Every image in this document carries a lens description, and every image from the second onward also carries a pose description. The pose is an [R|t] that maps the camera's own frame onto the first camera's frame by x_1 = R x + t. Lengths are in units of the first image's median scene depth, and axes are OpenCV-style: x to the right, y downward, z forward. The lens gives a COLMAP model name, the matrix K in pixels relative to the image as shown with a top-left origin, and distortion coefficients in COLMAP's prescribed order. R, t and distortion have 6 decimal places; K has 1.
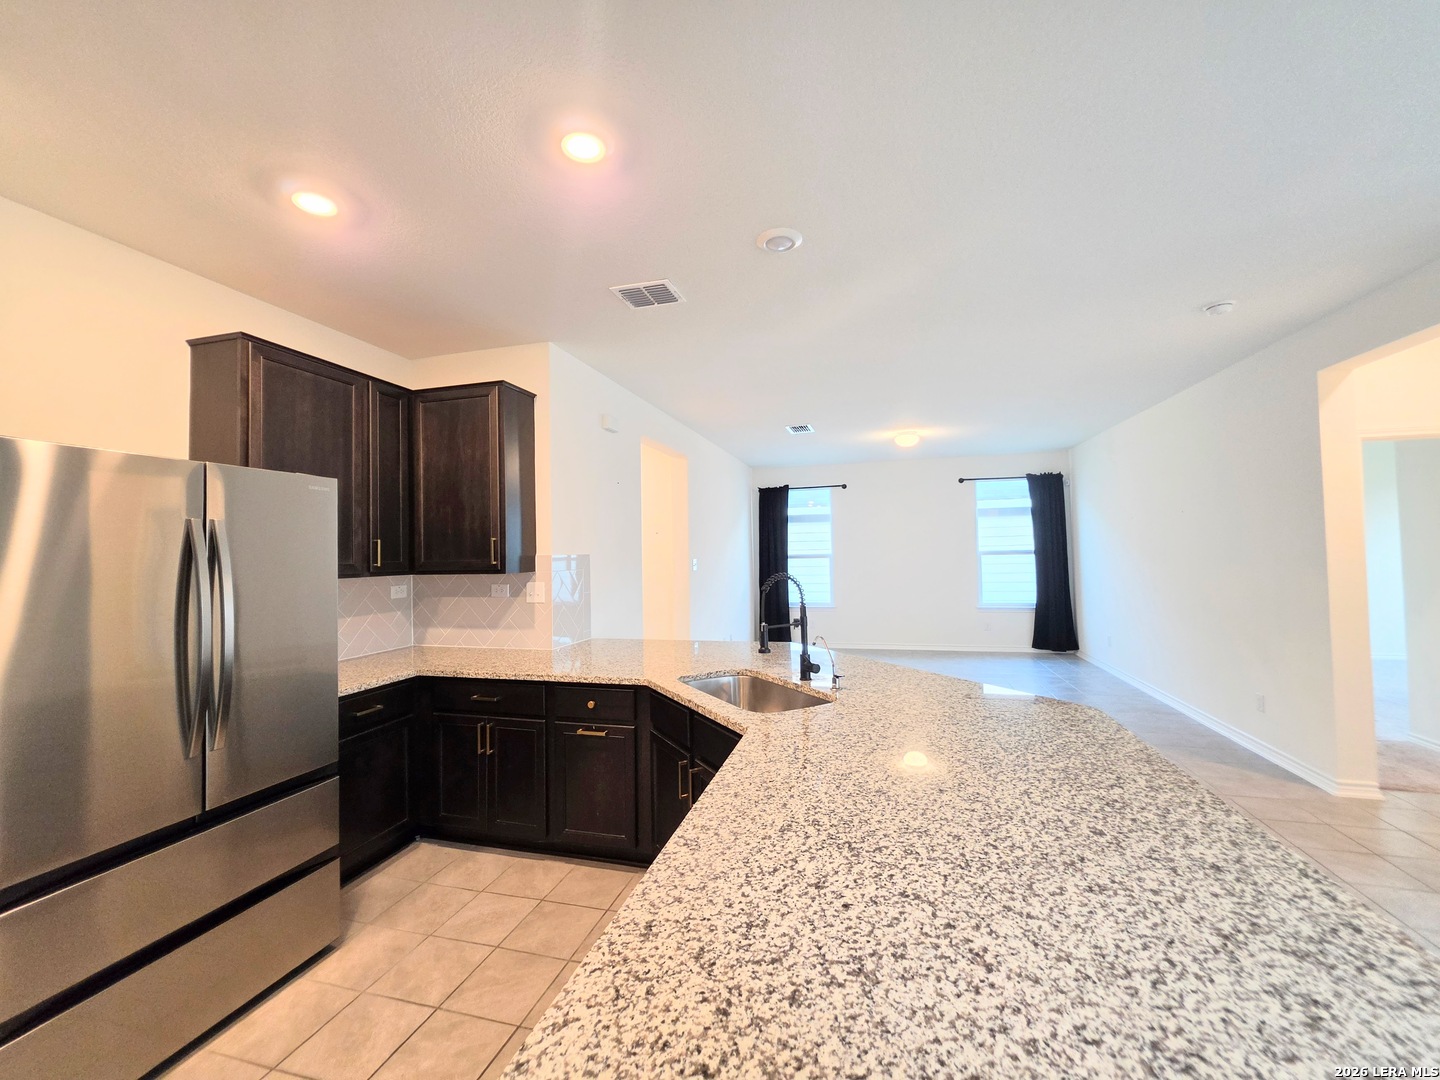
lens RADIAL K [[580.9, 0, 723.9], [0, 580.9, 539.3], [0, 0, 1]] dist [-0.006970, 0.001194]
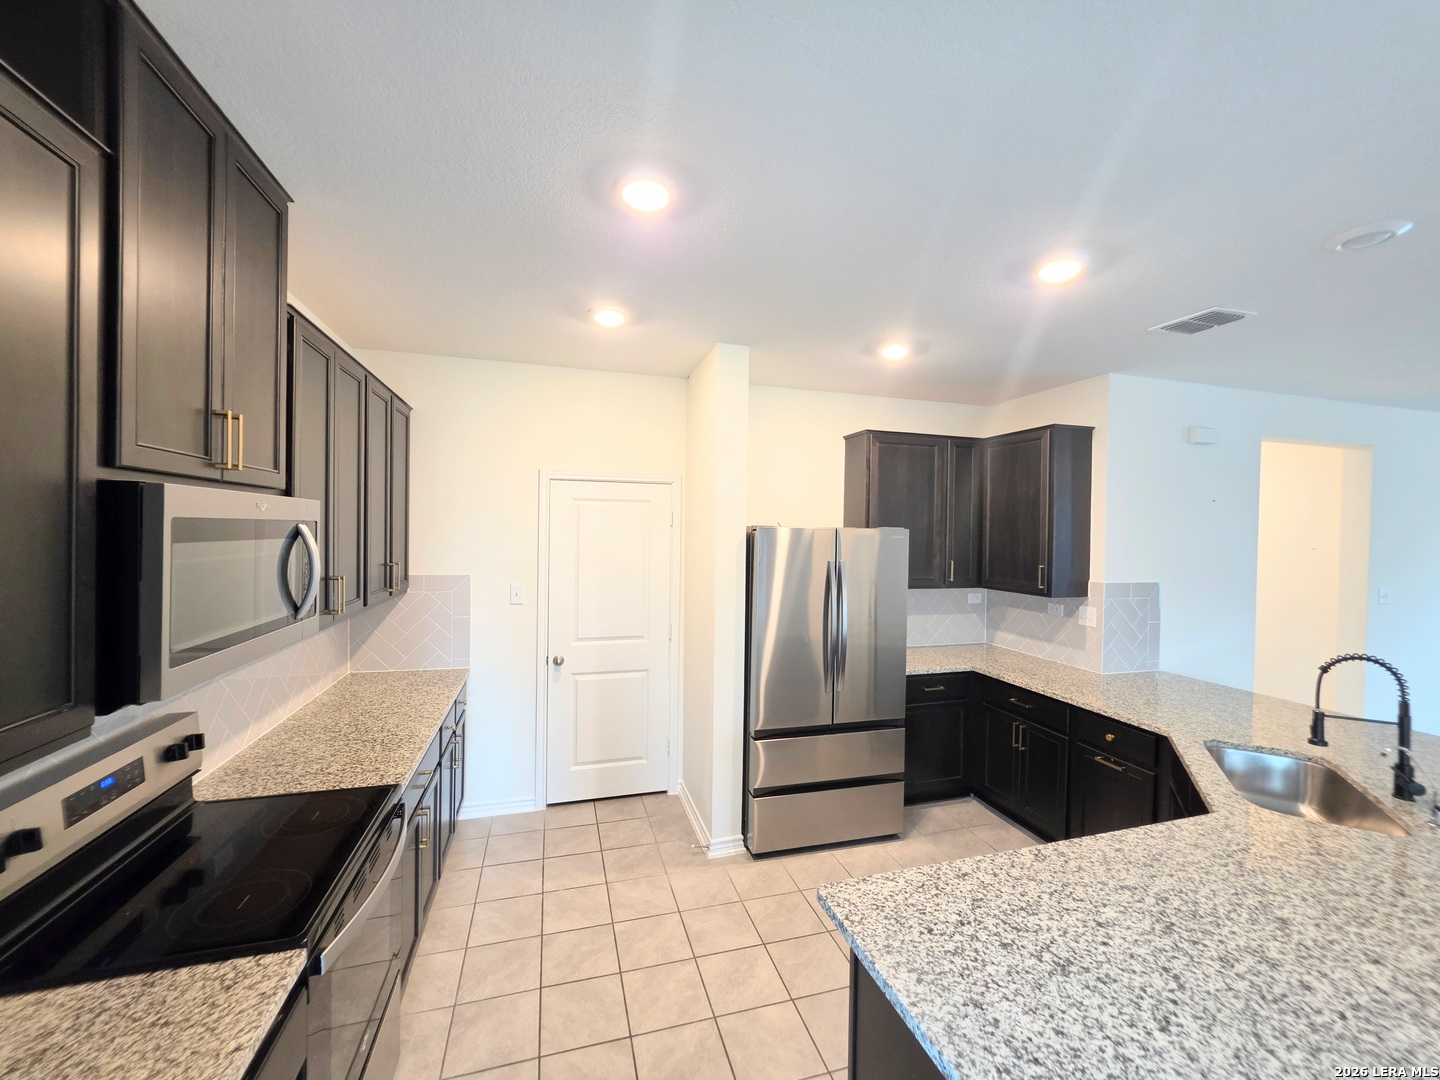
lens RADIAL K [[580.9, 0, 712.7], [0, 580.9, 544.0], [0, 0, 1]] dist [-0.006970, 0.001194]
pose [[0.506426, 0.046804, -0.861012, 0.308870], [-0.000911, 0.998554, 0.053745, -0.128488], [0.862283, -0.026434, 0.505737, -0.154080]]
